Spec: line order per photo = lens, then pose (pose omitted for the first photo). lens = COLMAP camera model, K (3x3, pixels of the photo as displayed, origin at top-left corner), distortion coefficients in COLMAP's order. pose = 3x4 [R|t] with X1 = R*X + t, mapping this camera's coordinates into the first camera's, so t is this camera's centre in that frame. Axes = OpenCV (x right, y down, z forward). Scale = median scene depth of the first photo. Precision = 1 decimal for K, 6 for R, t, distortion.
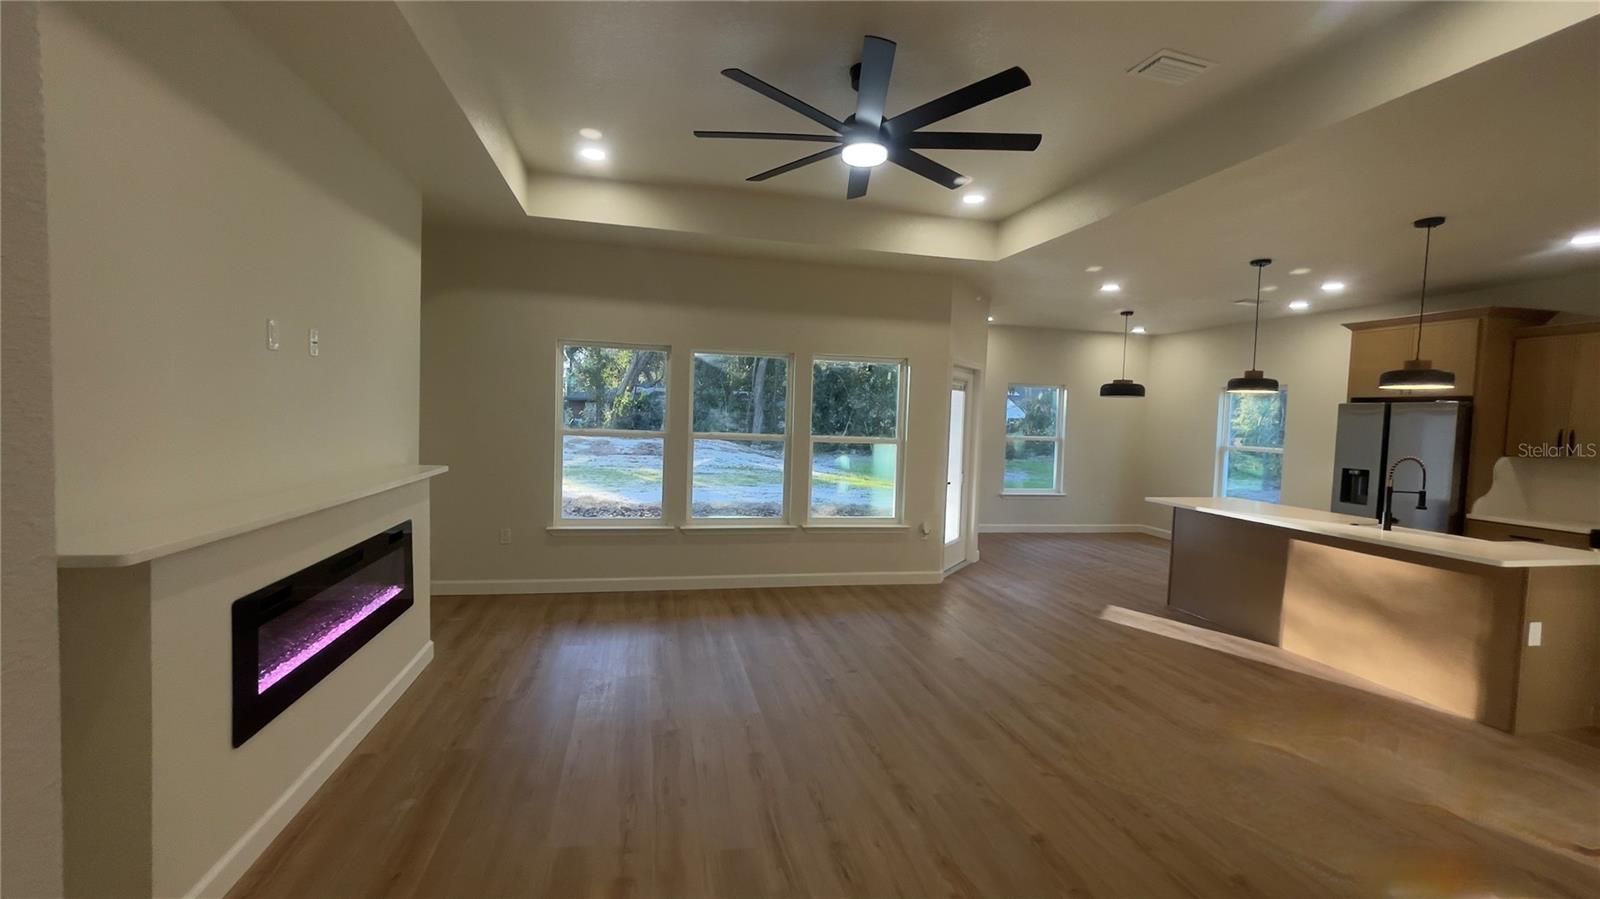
lens RADIAL K [[649.6, 0, 798.6], [0, 649.6, 448.0], [0, 0, 1]] dist [-0.005772, -0.001912]
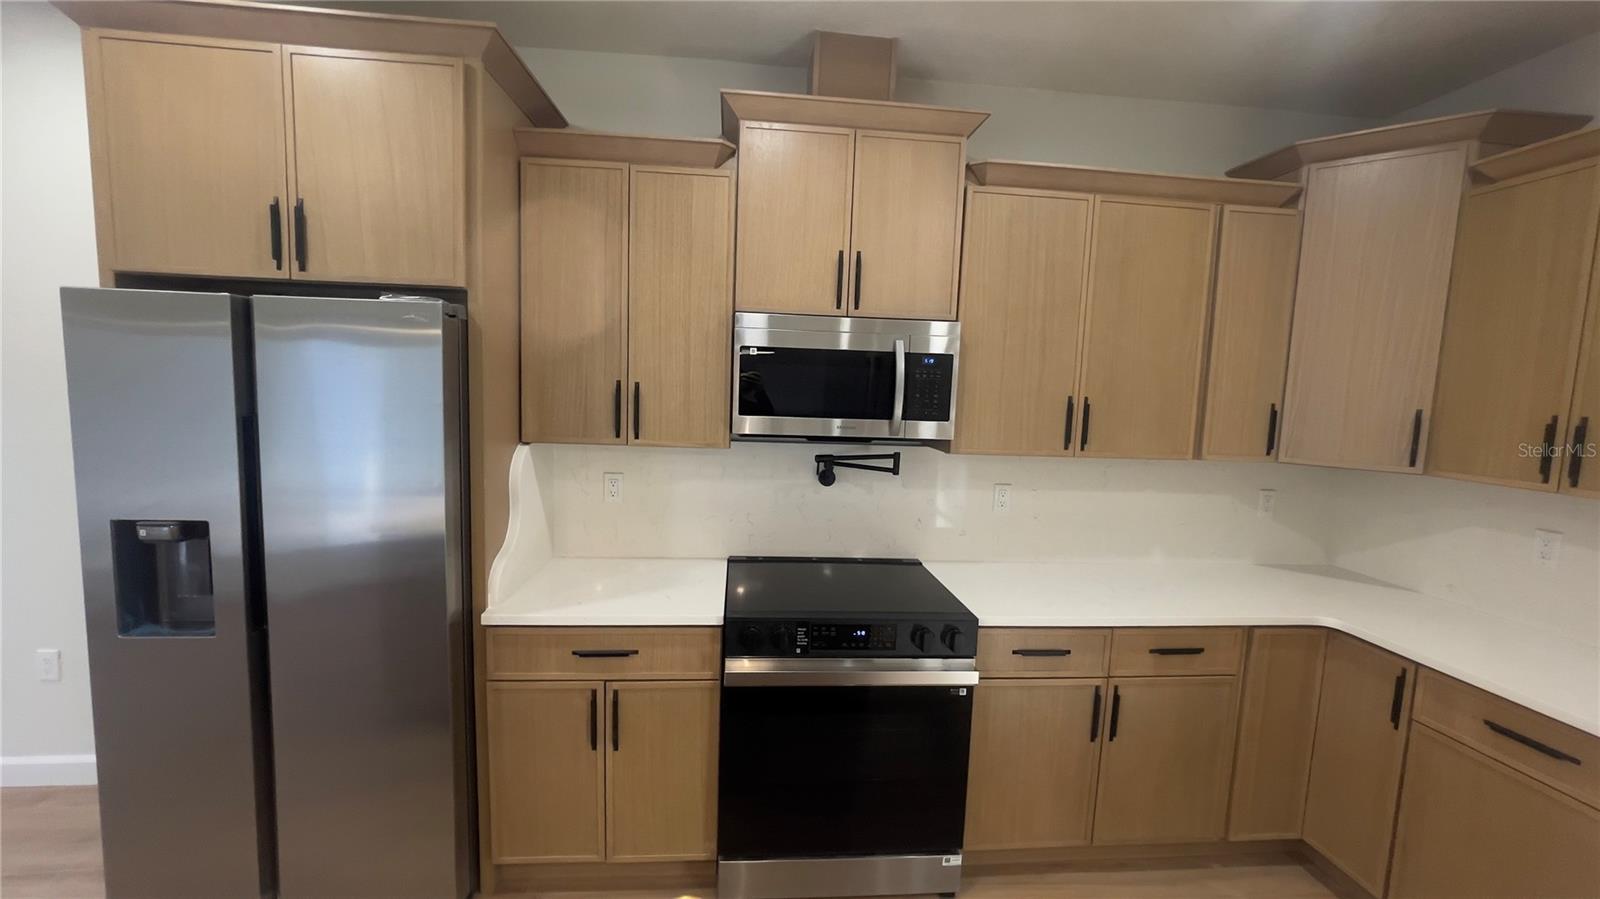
lens RADIAL K [[649.6, 0, 791.3], [0, 649.6, 446.0], [0, 0, 1]] dist [-0.005772, -0.001912]
pose [[0.140653, -0.126696, 0.981919, 0.632181], [0.016220, 0.991940, 0.125666, -0.032779], [-0.989926, -0.001748, 0.141574, 0.688940]]
